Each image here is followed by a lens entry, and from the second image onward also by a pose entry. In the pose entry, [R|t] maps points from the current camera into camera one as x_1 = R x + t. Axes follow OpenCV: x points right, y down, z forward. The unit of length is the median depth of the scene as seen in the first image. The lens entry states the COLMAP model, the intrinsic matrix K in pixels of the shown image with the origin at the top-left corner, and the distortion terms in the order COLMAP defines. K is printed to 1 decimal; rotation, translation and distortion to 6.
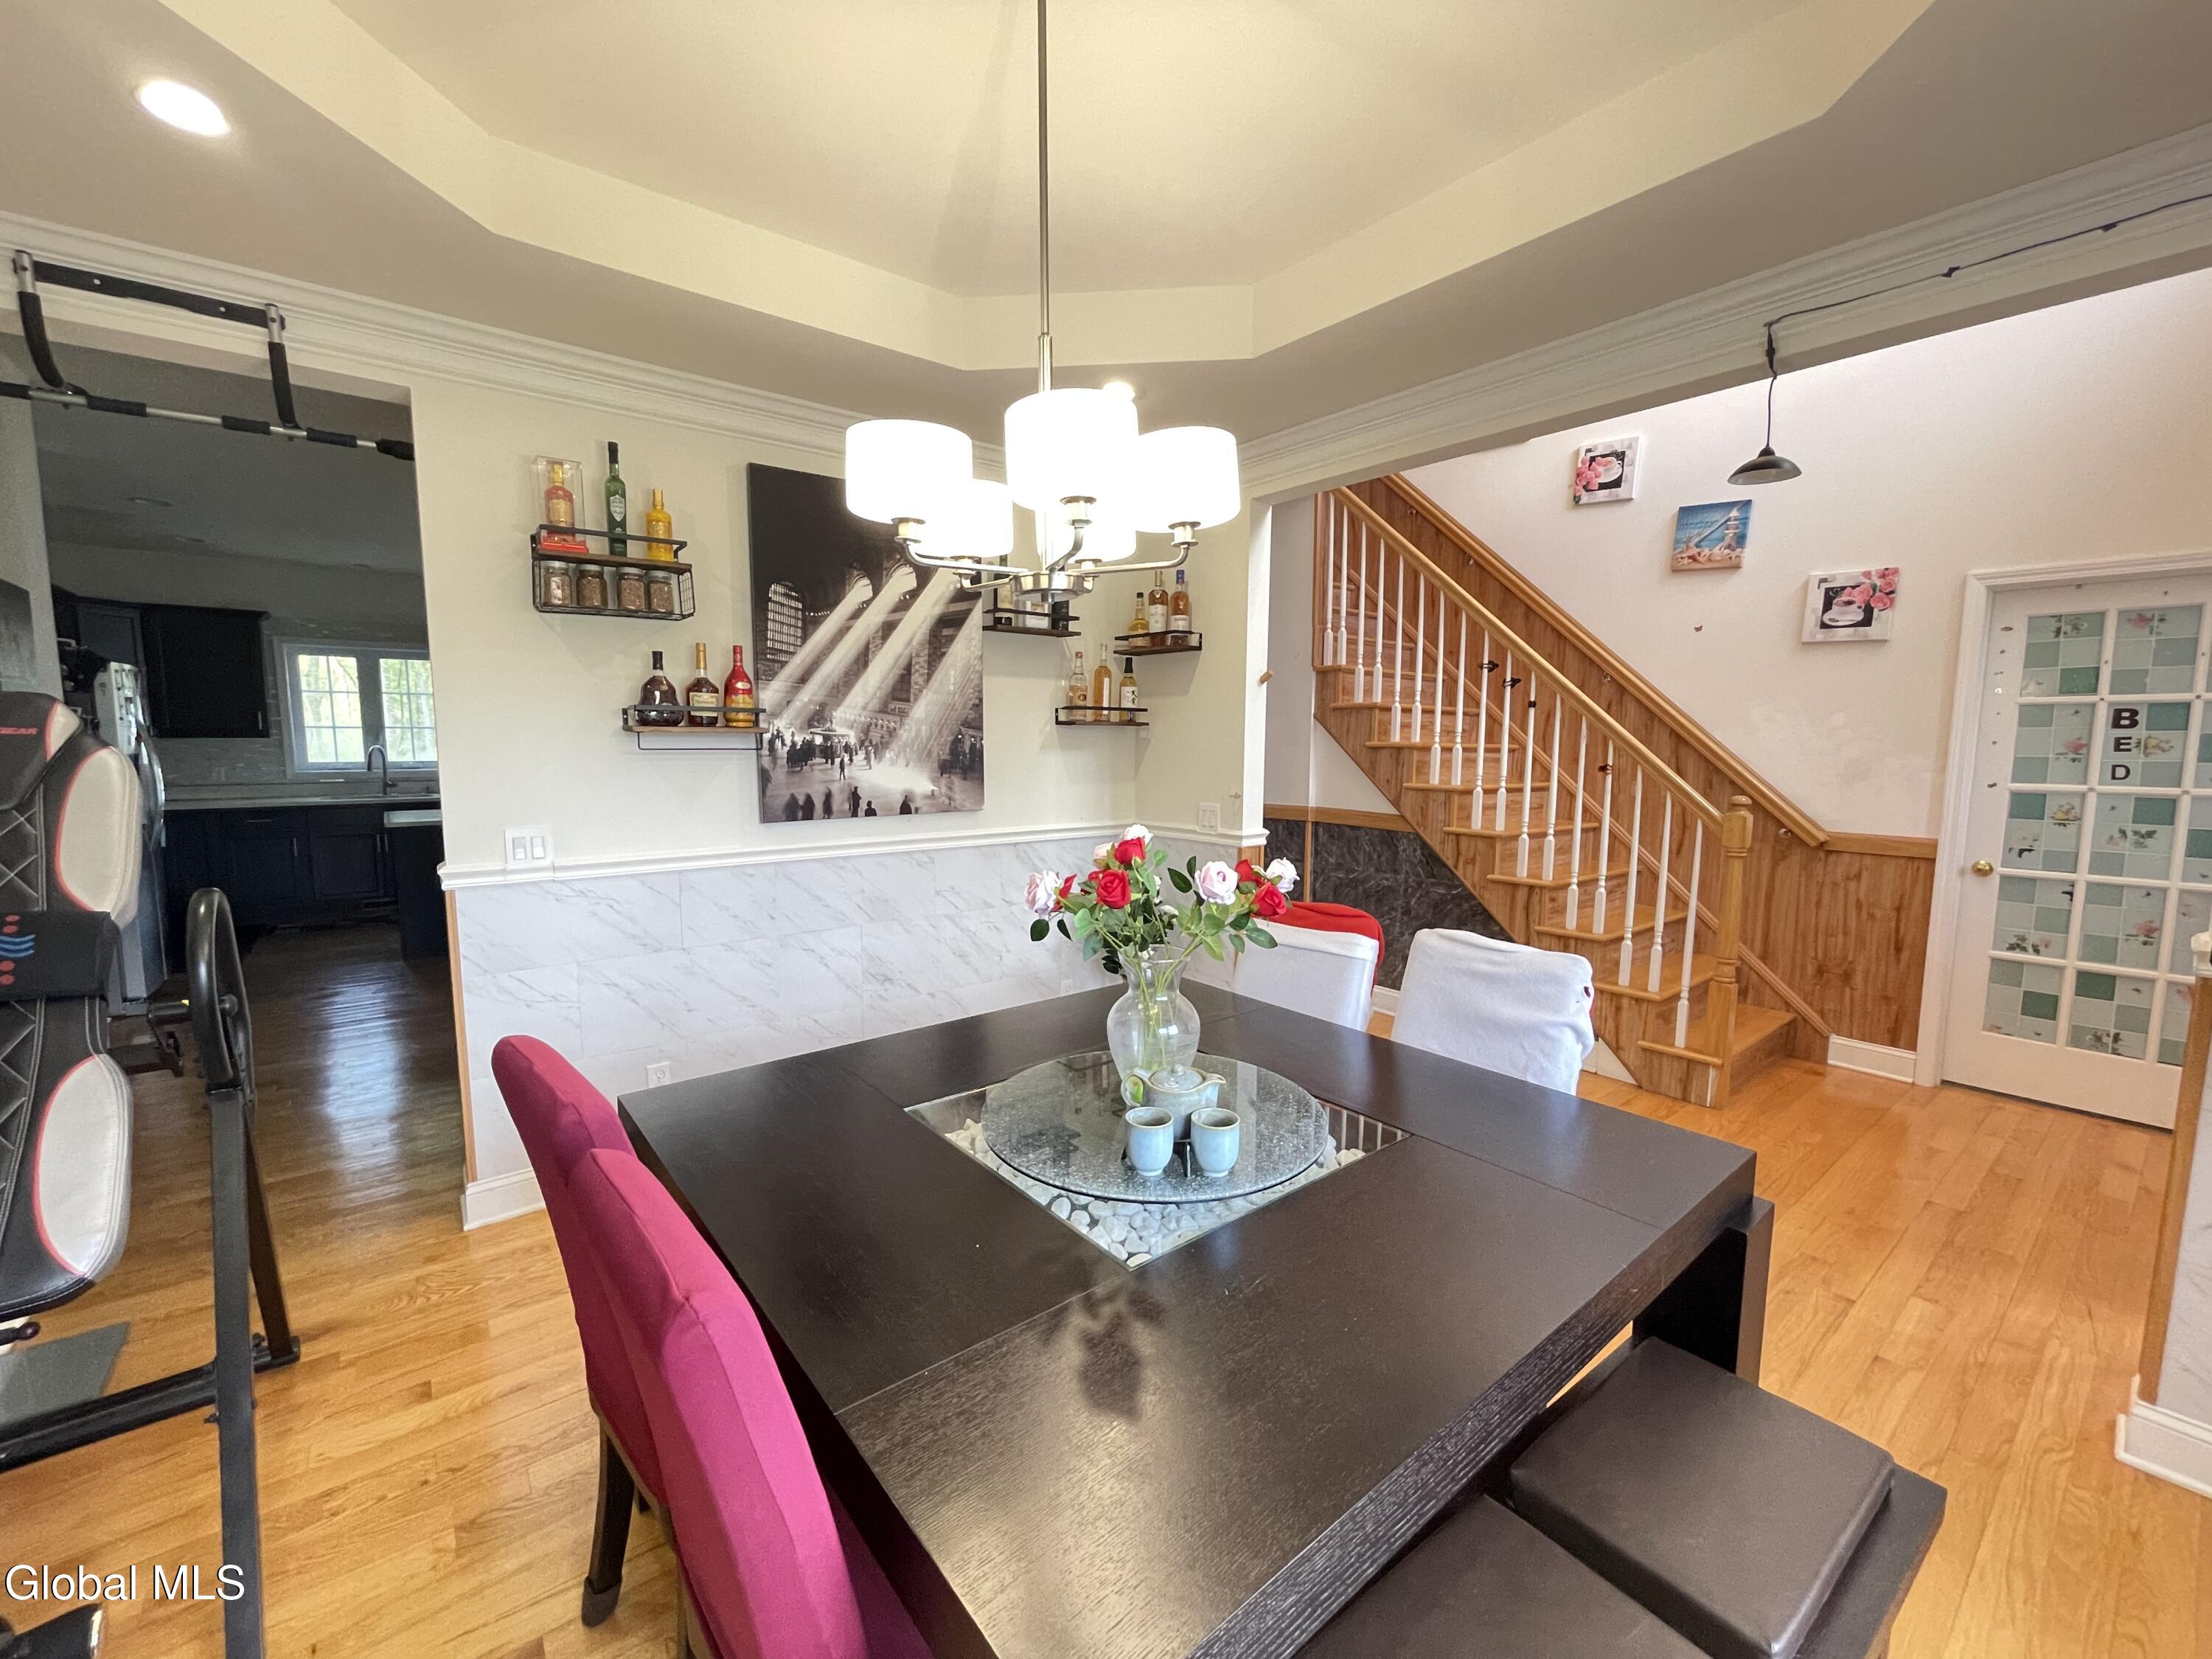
lens RADIAL K [[901.1, 0, 1127.1], [0, 901.1, 834.2], [0, 0, 1]] dist [-0.005062, 0.000321]
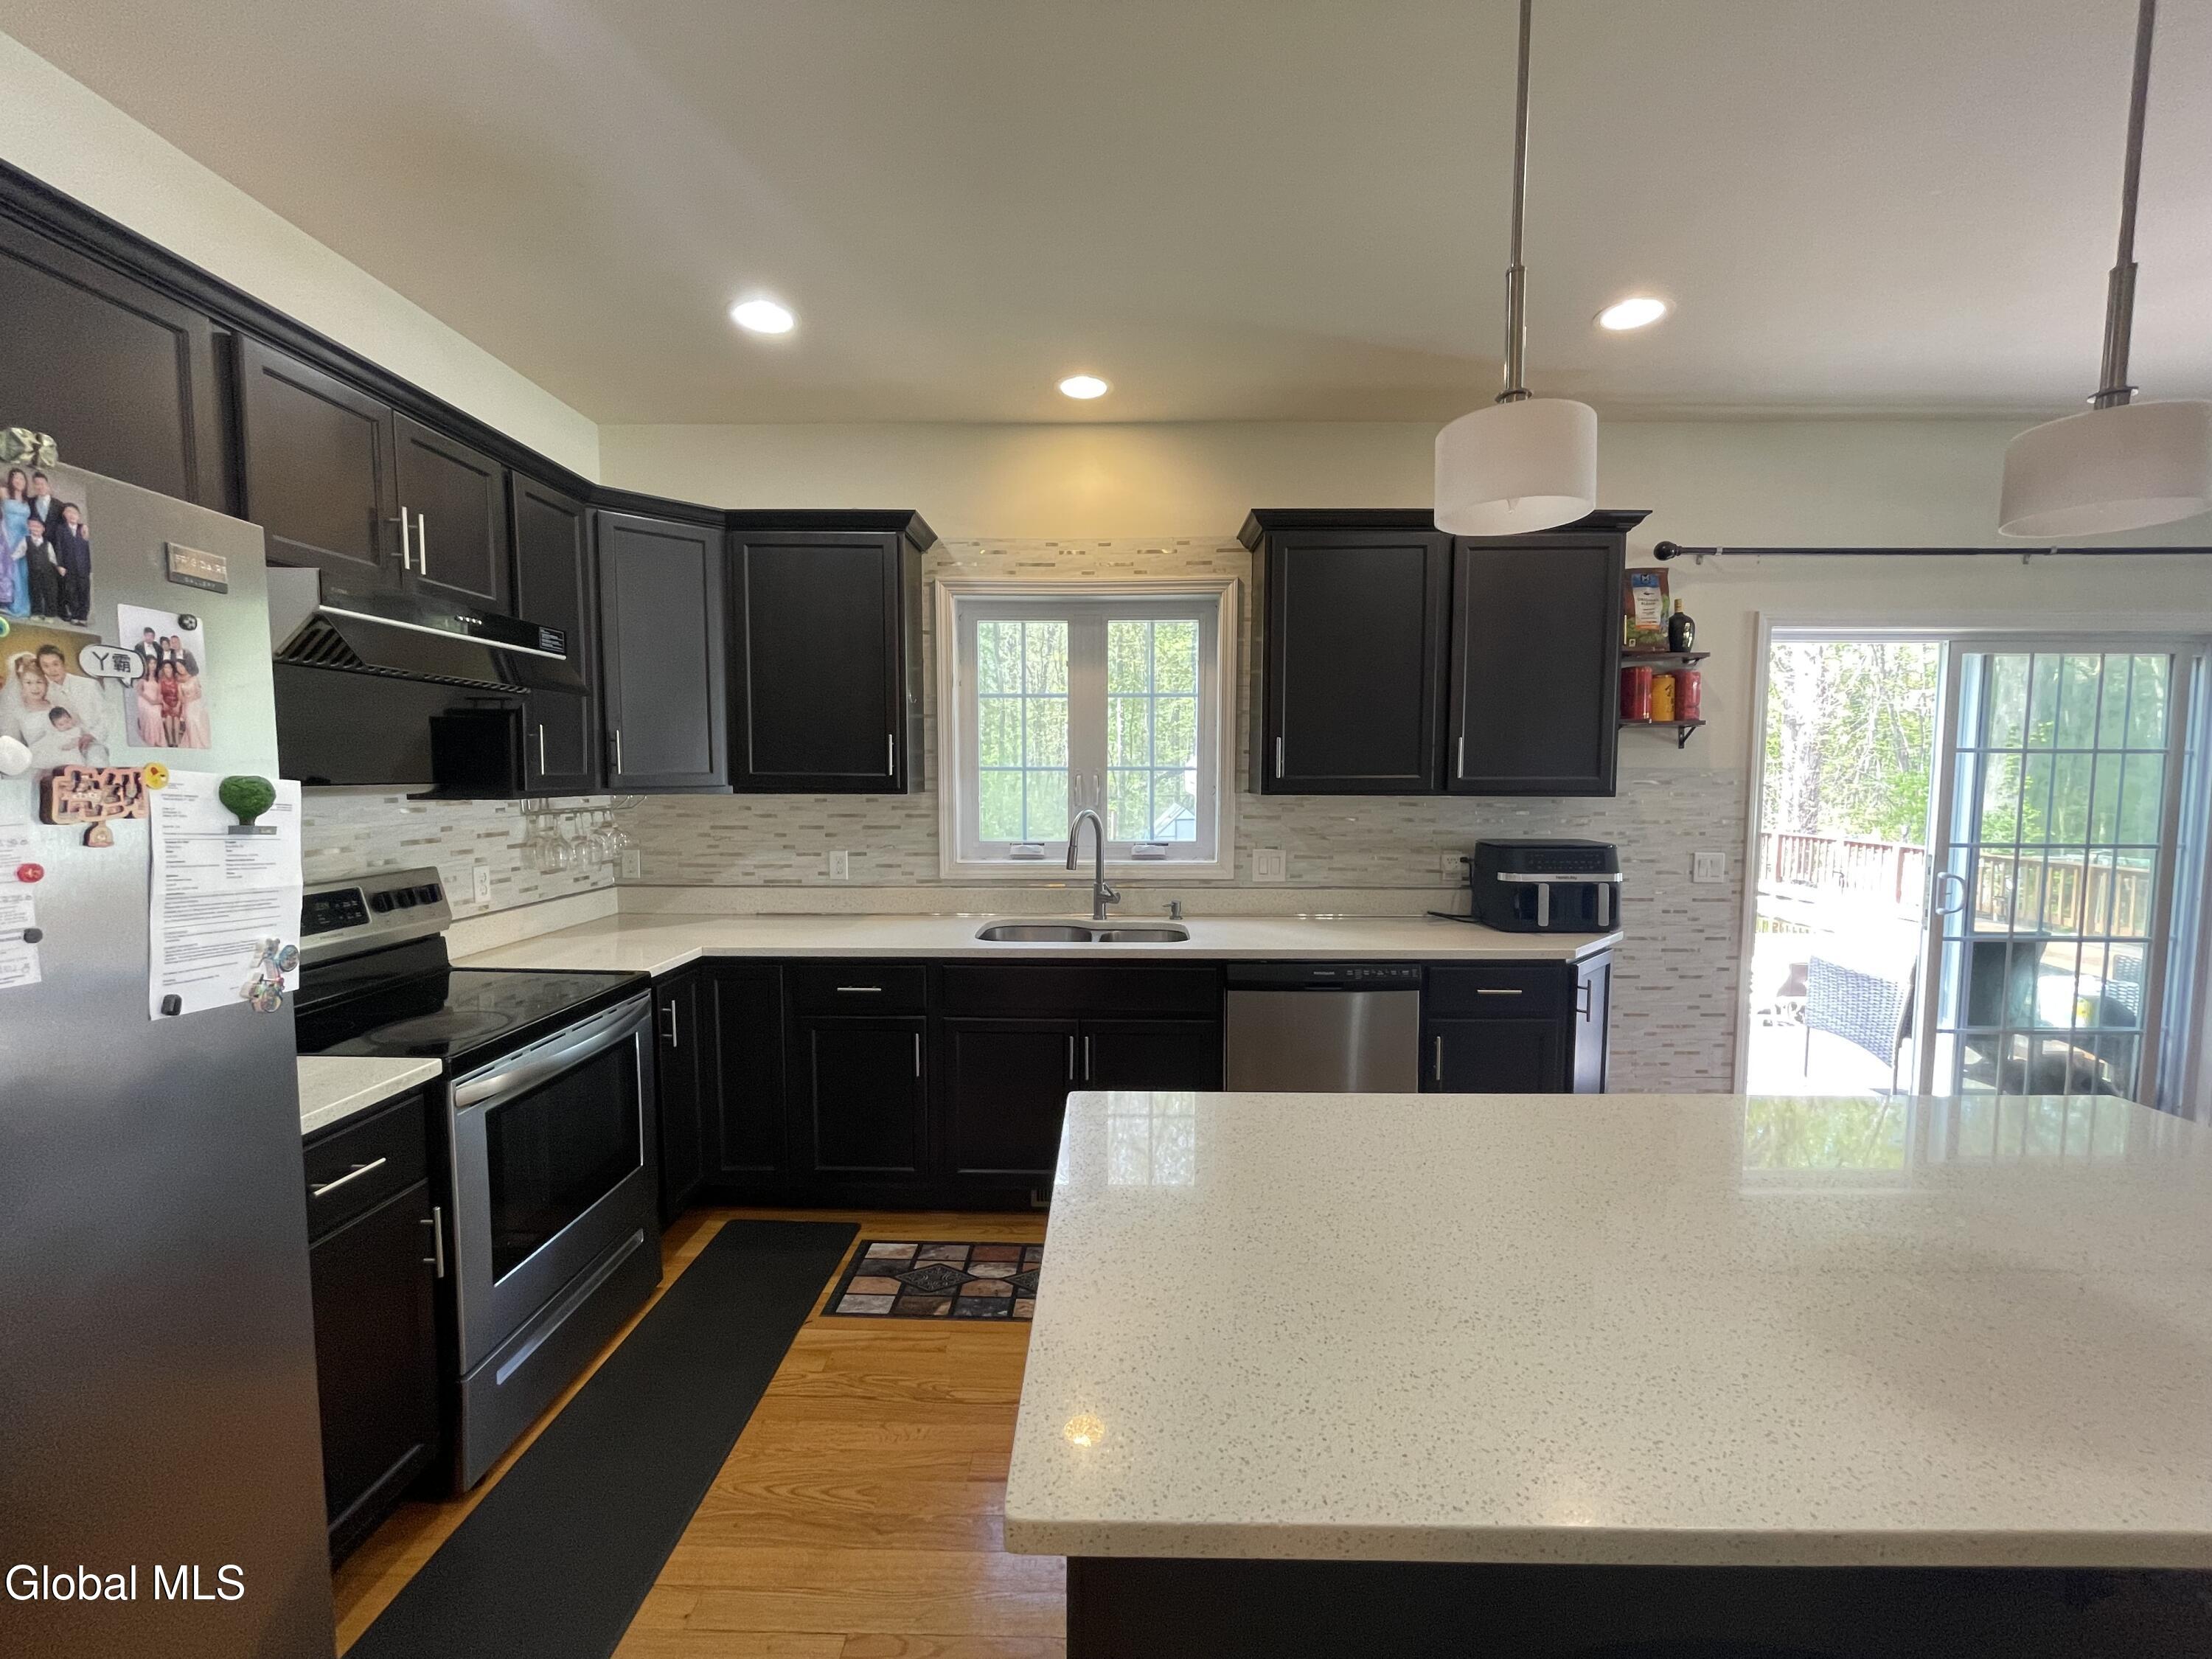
lens RADIAL K [[901.1, 0, 1093.6], [0, 901.1, 835.1], [0, 0, 1]] dist [-0.005062, 0.000321]
pose [[0.759859, 0.042686, -0.648685, -1.238549], [-0.069491, 0.997458, -0.015763, -0.181399], [0.646363, 0.057055, 0.760894, 1.507856]]
